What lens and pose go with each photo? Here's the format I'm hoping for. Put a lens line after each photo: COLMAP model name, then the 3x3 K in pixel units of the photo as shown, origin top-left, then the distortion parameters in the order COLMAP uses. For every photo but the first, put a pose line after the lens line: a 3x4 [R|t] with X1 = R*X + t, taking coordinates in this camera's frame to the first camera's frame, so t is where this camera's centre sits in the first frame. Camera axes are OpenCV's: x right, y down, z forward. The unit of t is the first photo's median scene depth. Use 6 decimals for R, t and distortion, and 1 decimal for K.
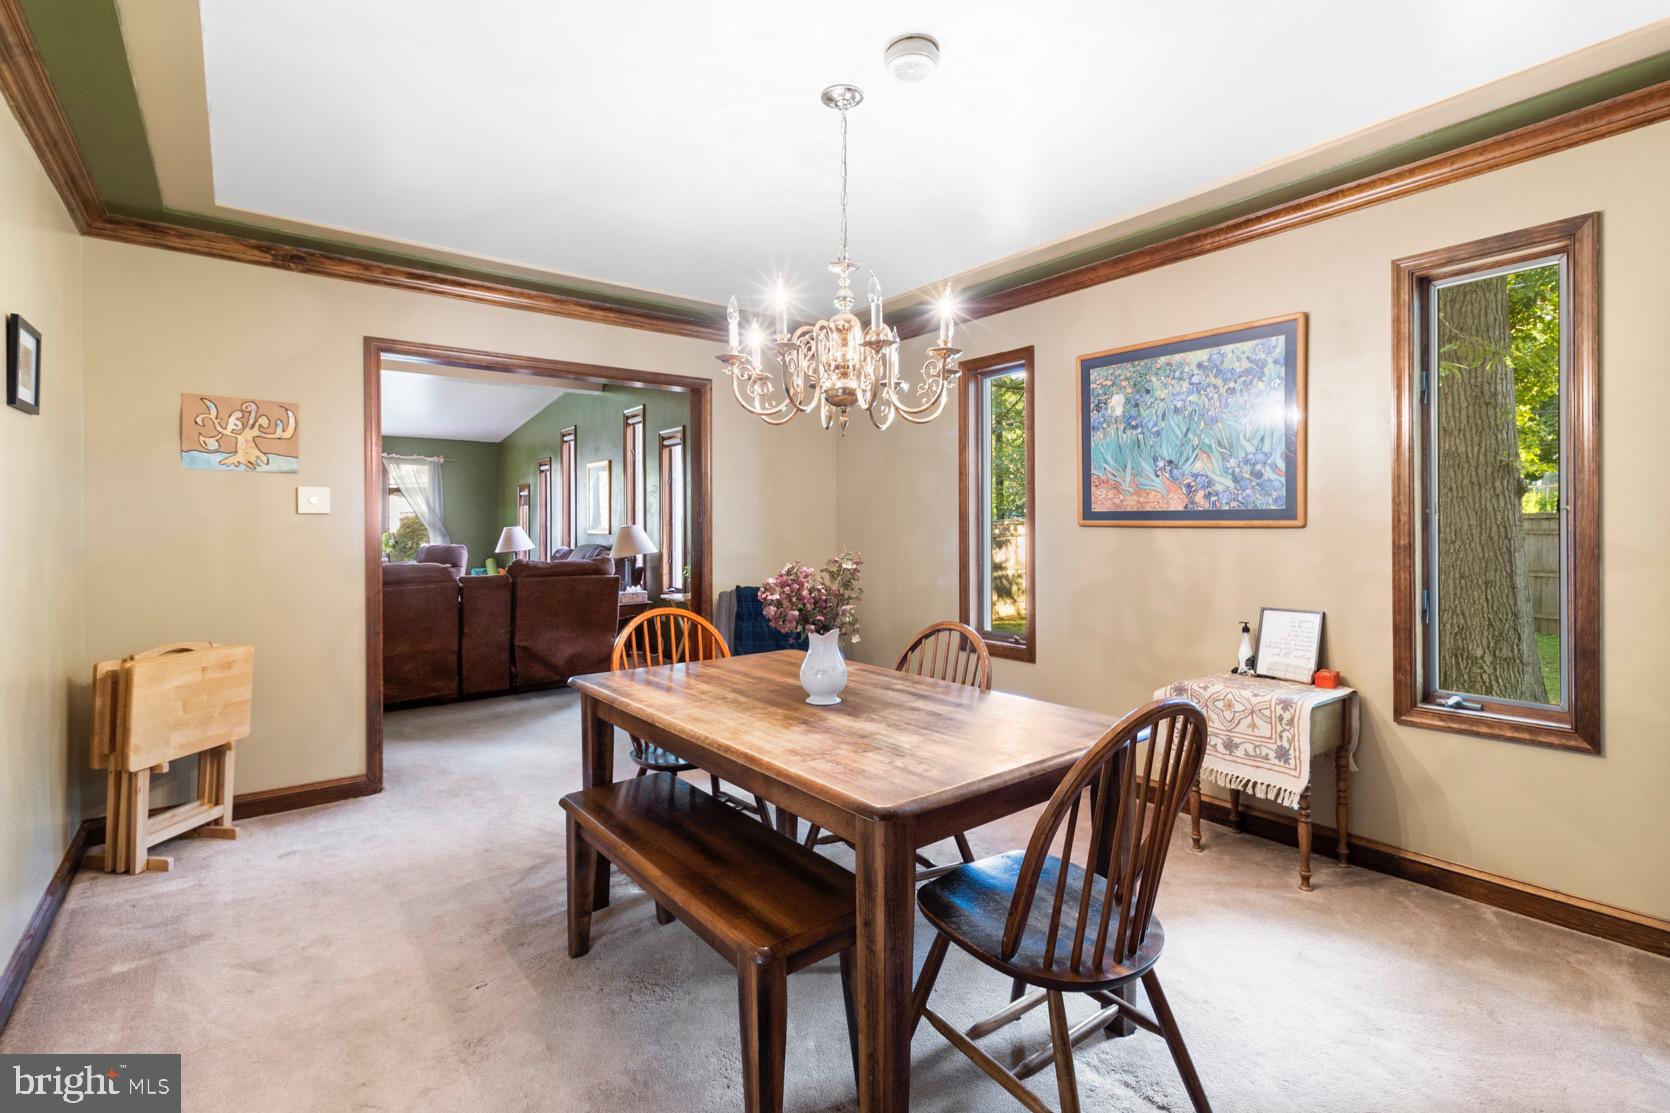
lens RADIAL K [[773.6, 0, 839.7], [0, 773.6, 551.5], [0, 0, 1]] dist [0.004372, -0.001971]
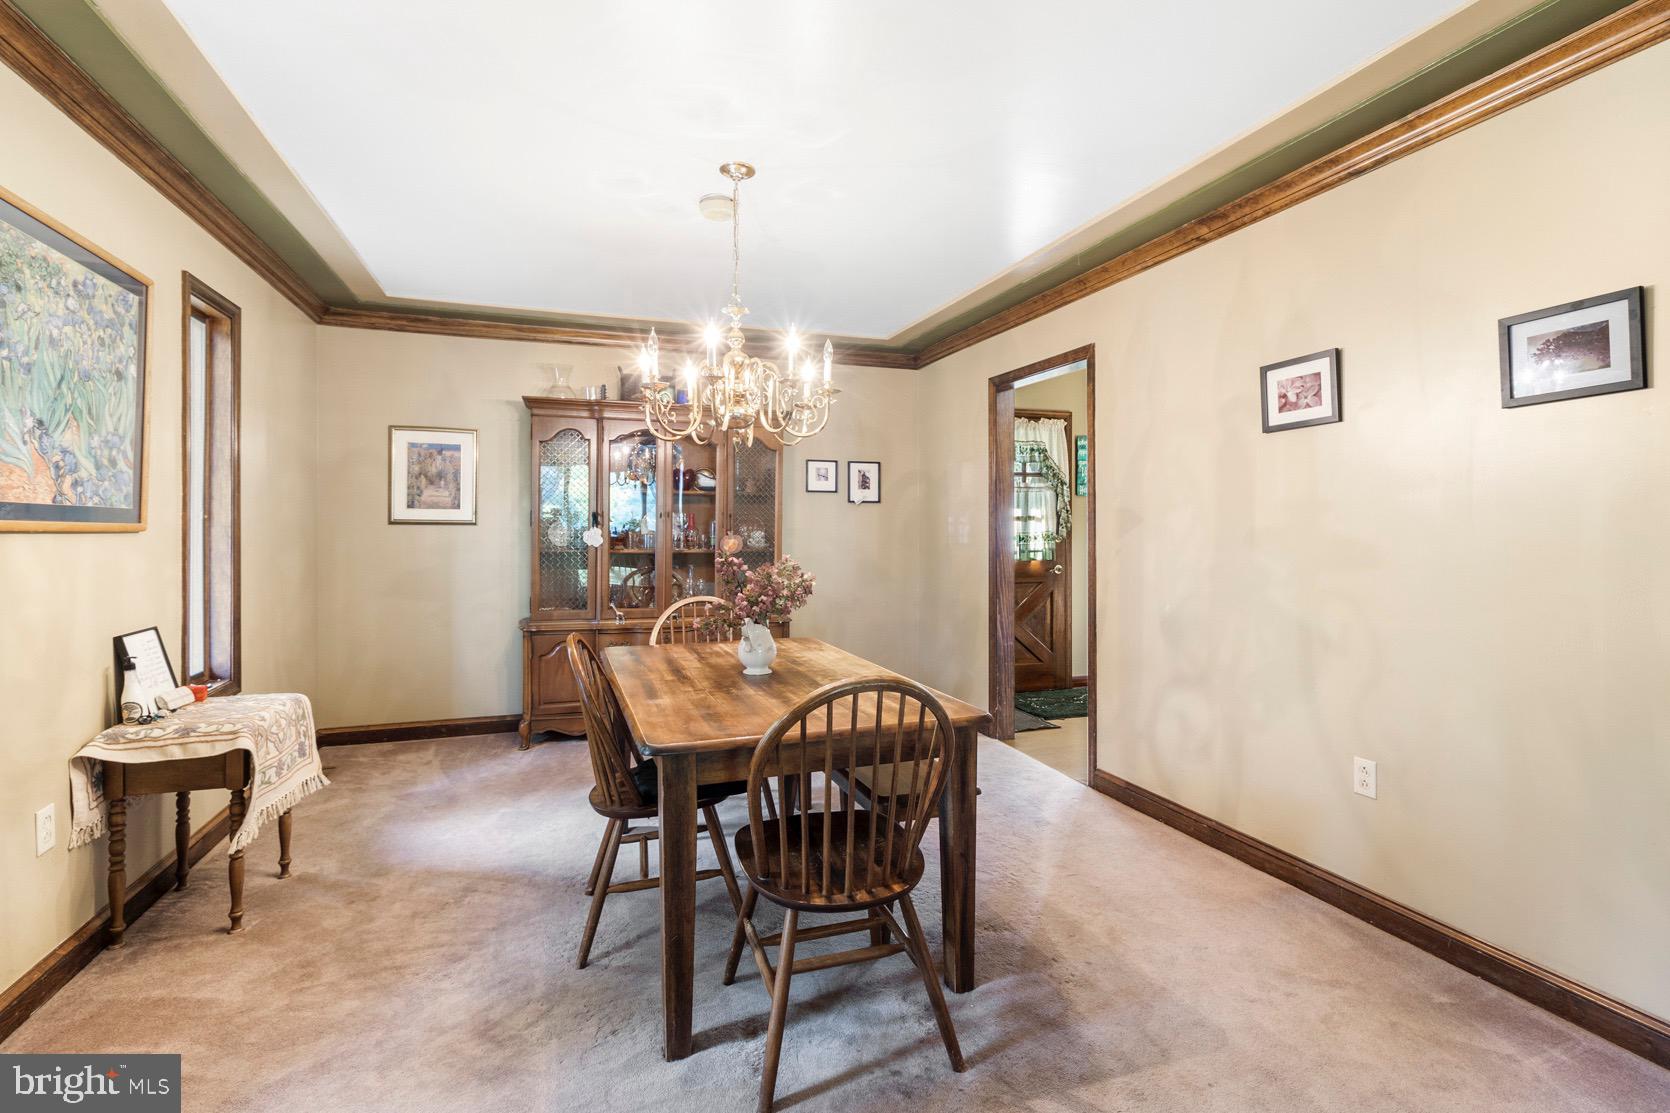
lens RADIAL K [[773.6, 0, 831.5], [0, 773.6, 543.1], [0, 0, 1]] dist [0.004372, -0.001971]
pose [[-0.945788, -0.002494, 0.324775, -0.350172], [0.013977, 0.998732, 0.048373, -0.044599], [-0.324484, 0.050290, -0.944553, 1.405431]]
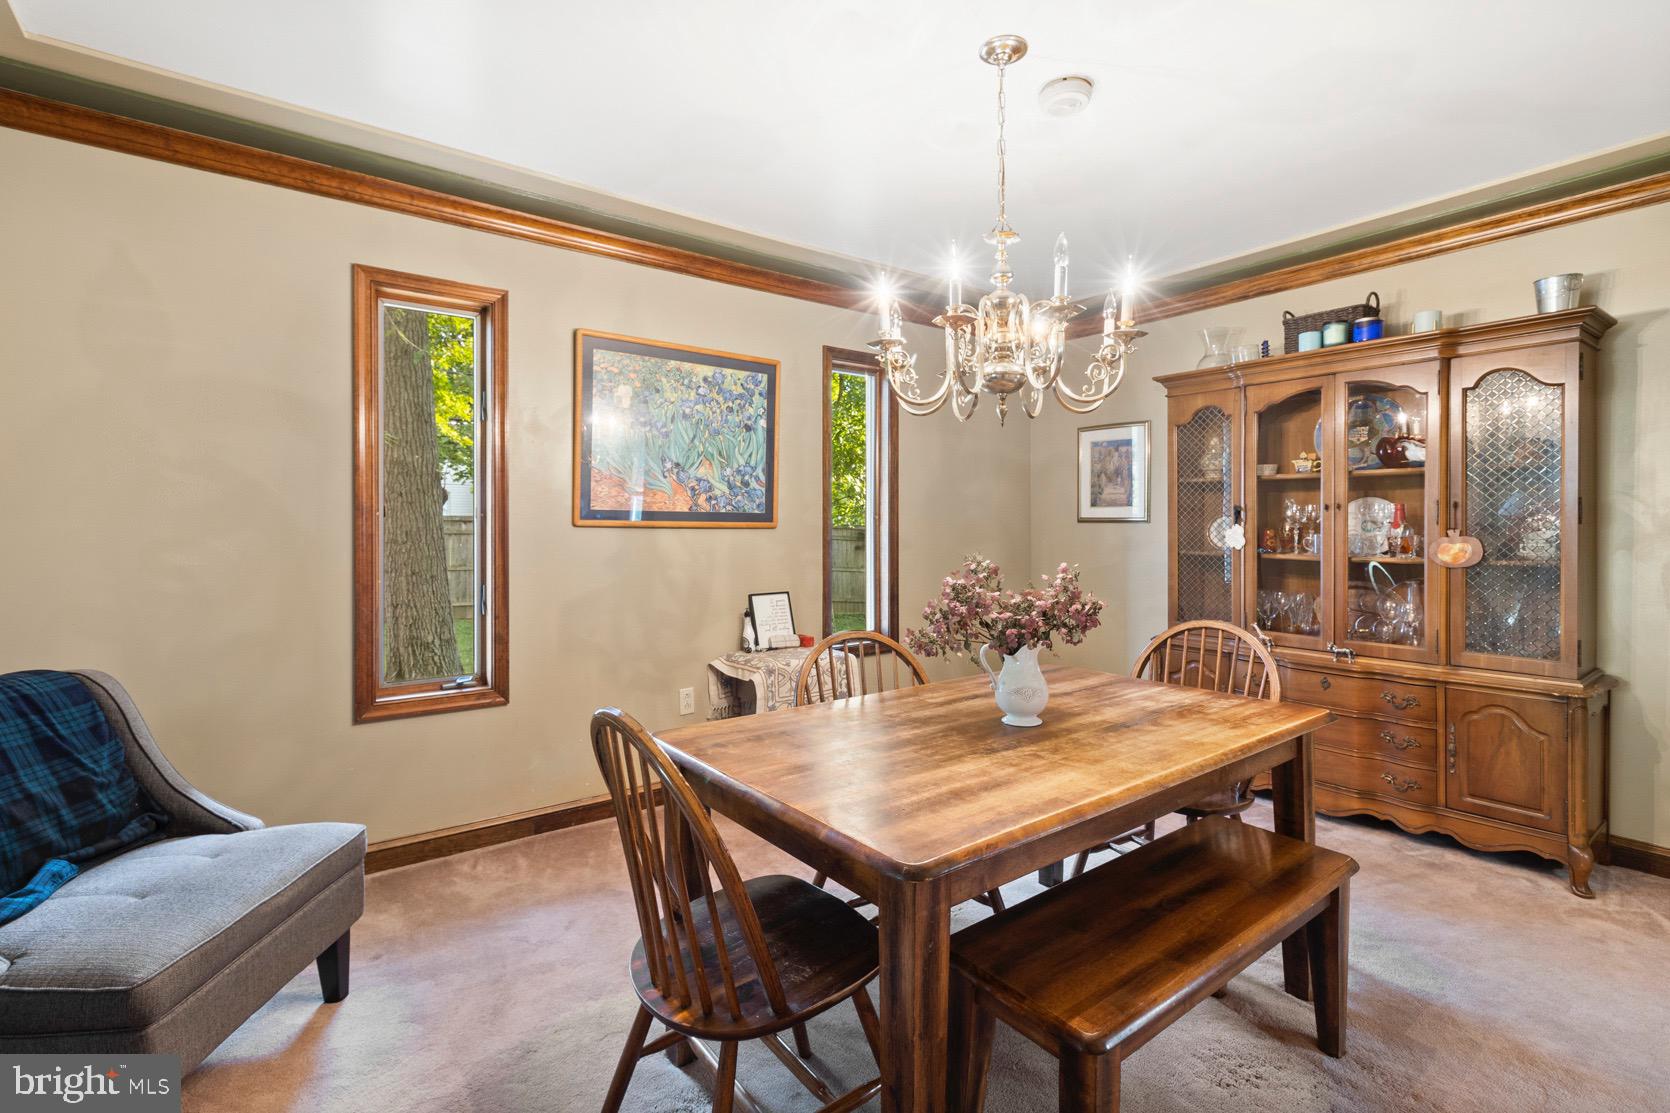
lens RADIAL K [[773.6, 0, 820.5], [0, 773.6, 537.6], [0, 0, 1]] dist [0.004372, -0.001971]
pose [[0.030547, -0.009712, 0.999486, -0.612674], [0.031229, 0.999474, 0.008757, -0.022075], [-0.999045, 0.030945, 0.030834, 0.801239]]
